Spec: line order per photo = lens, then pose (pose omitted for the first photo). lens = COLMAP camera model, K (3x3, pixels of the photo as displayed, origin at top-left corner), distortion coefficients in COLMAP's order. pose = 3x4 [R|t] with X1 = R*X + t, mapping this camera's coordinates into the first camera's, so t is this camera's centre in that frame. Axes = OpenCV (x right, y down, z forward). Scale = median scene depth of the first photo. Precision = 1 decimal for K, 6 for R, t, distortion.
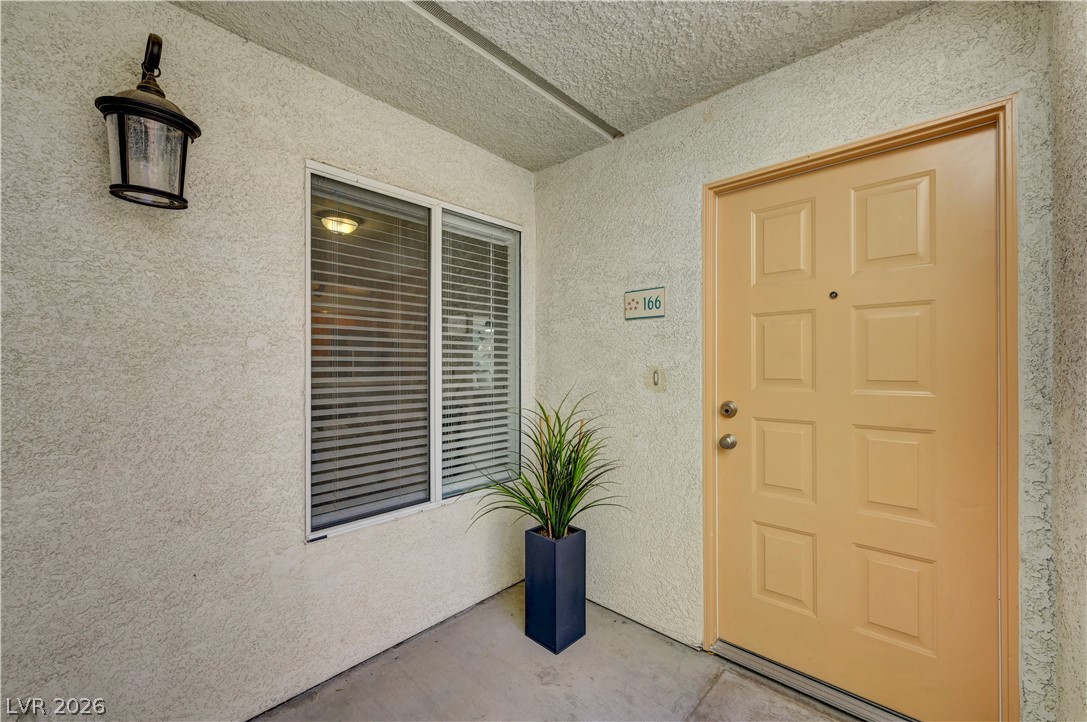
lens RADIAL K [[429.7, 0, 543.5], [0, 429.7, 361.0], [0, 0, 1]] dist [-0.000016, 0.000201]
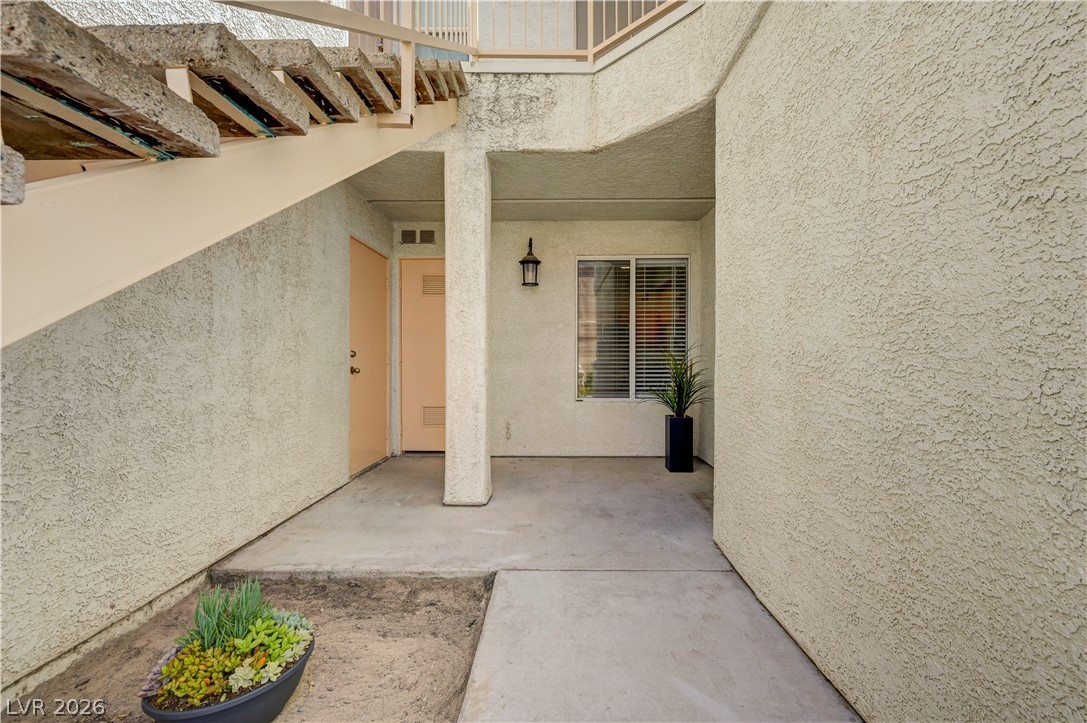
lens RADIAL K [[429.7, 0, 543.5], [0, 429.7, 361.5], [0, 0, 1]] dist [-0.000016, 0.000201]
pose [[0.657703, 0.010648, -0.753202, 1.365996], [0.004044, 0.999836, 0.017666, 0.135267], [0.753266, -0.014666, 0.657552, -0.929744]]
